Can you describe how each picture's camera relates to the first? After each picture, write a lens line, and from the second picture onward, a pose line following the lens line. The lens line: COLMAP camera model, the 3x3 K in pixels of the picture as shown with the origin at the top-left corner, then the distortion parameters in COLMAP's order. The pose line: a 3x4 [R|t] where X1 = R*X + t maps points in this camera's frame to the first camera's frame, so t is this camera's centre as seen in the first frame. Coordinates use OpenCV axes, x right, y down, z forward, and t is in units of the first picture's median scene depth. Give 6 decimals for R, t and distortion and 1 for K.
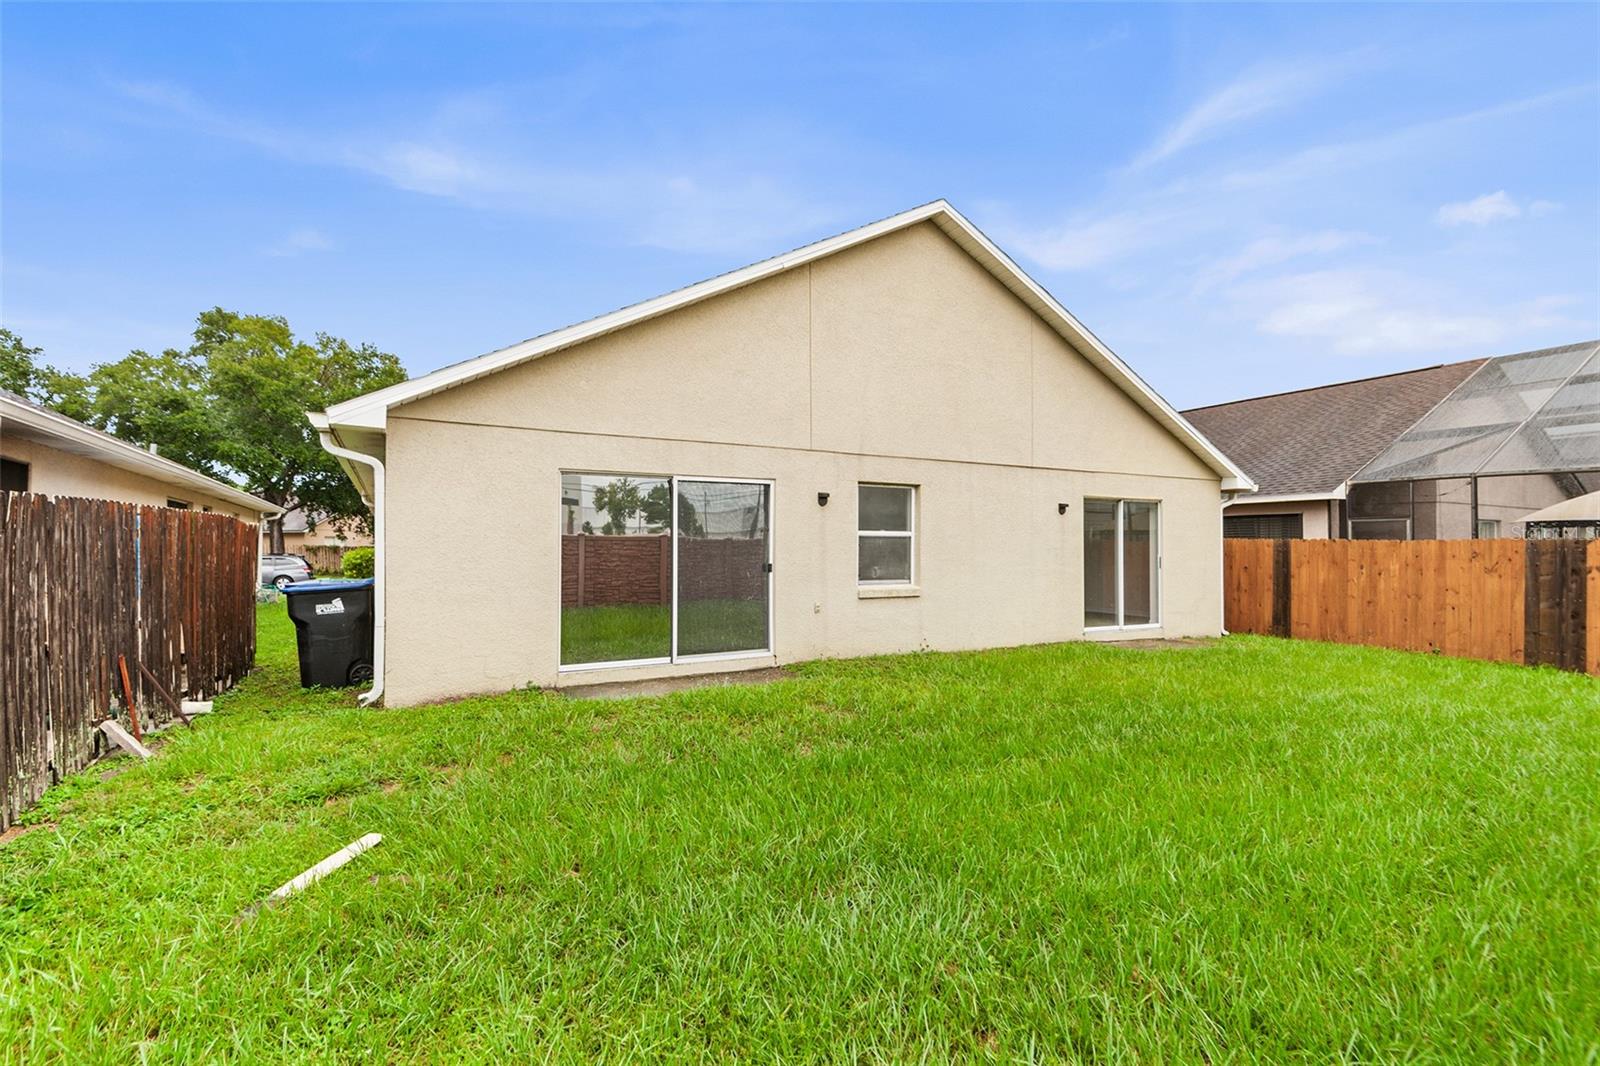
lens RADIAL K [[733.8, 0, 788.9], [0, 733.8, 547.4], [0, 0, 1]] dist [0.028879, -0.015103]
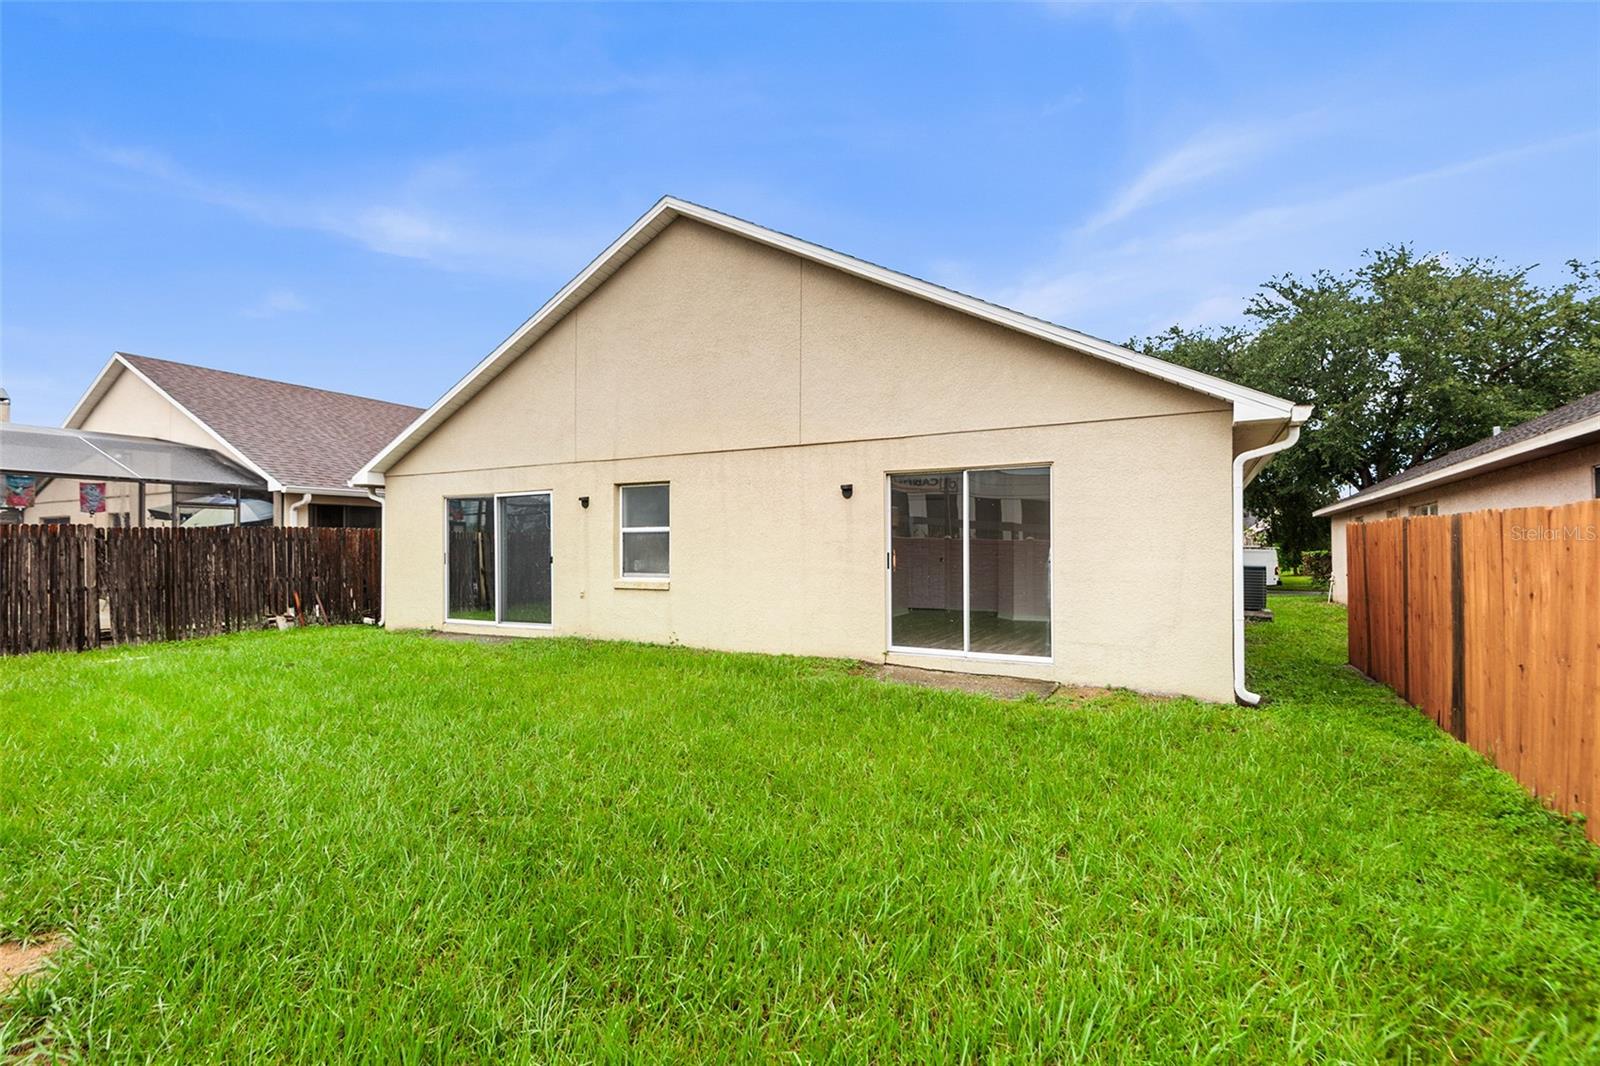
lens RADIAL K [[733.8, 0, 789.9], [0, 733.8, 537.0], [0, 0, 1]] dist [0.028879, -0.015103]
pose [[0.550041, -0.015952, -0.834985, 1.120026], [0.006427, 0.999869, -0.014868, 0.009430], [0.835113, 0.002811, 0.550072, 0.577660]]
